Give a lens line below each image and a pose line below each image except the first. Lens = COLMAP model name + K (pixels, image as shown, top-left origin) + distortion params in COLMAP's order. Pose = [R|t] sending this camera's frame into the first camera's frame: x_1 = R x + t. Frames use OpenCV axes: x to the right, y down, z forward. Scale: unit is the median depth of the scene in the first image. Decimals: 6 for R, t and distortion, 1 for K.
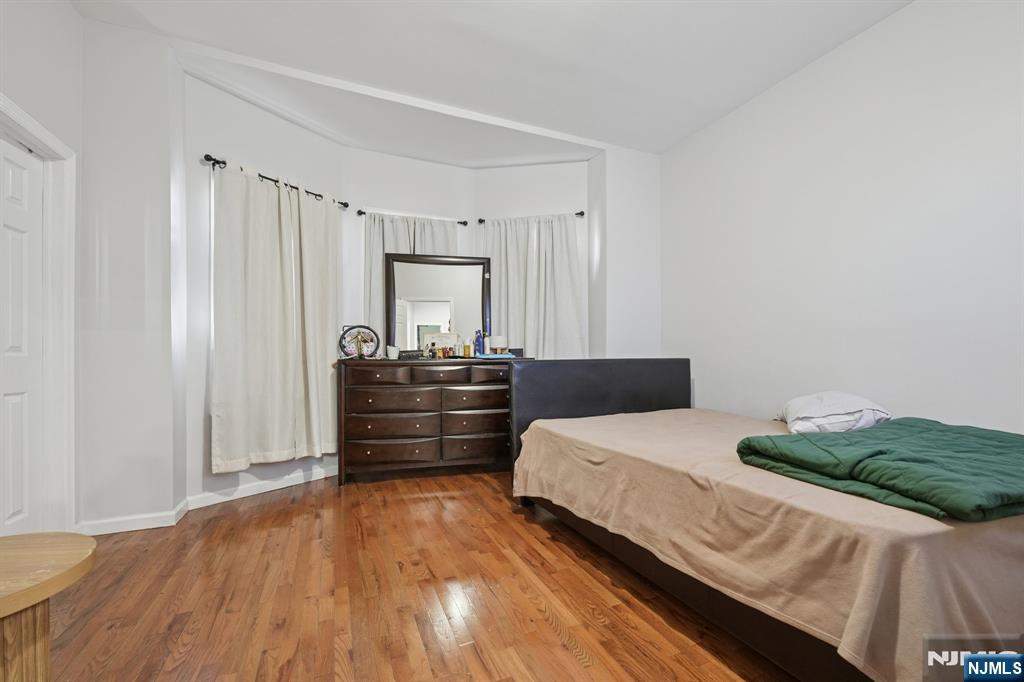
lens RADIAL K [[429.1, 0, 510.3], [0, 429.1, 365.4], [0, 0, 1]] dist [-0.000519, -0.000049]
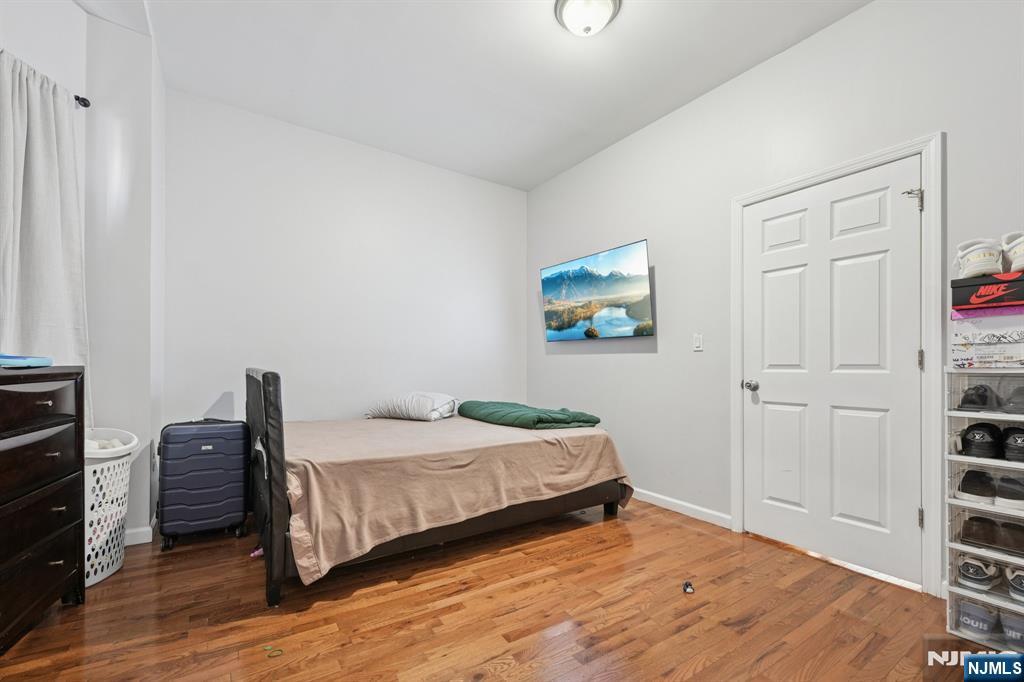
lens RADIAL K [[429.1, 0, 510.3], [0, 429.1, 365.4], [0, 0, 1]] dist [-0.000519, -0.000049]
pose [[-0.185836, 0.005541, 0.982565, -1.065252], [0.004207, 0.999979, -0.004844, -0.026914], [-0.982572, 0.003234, -0.185855, 1.280541]]
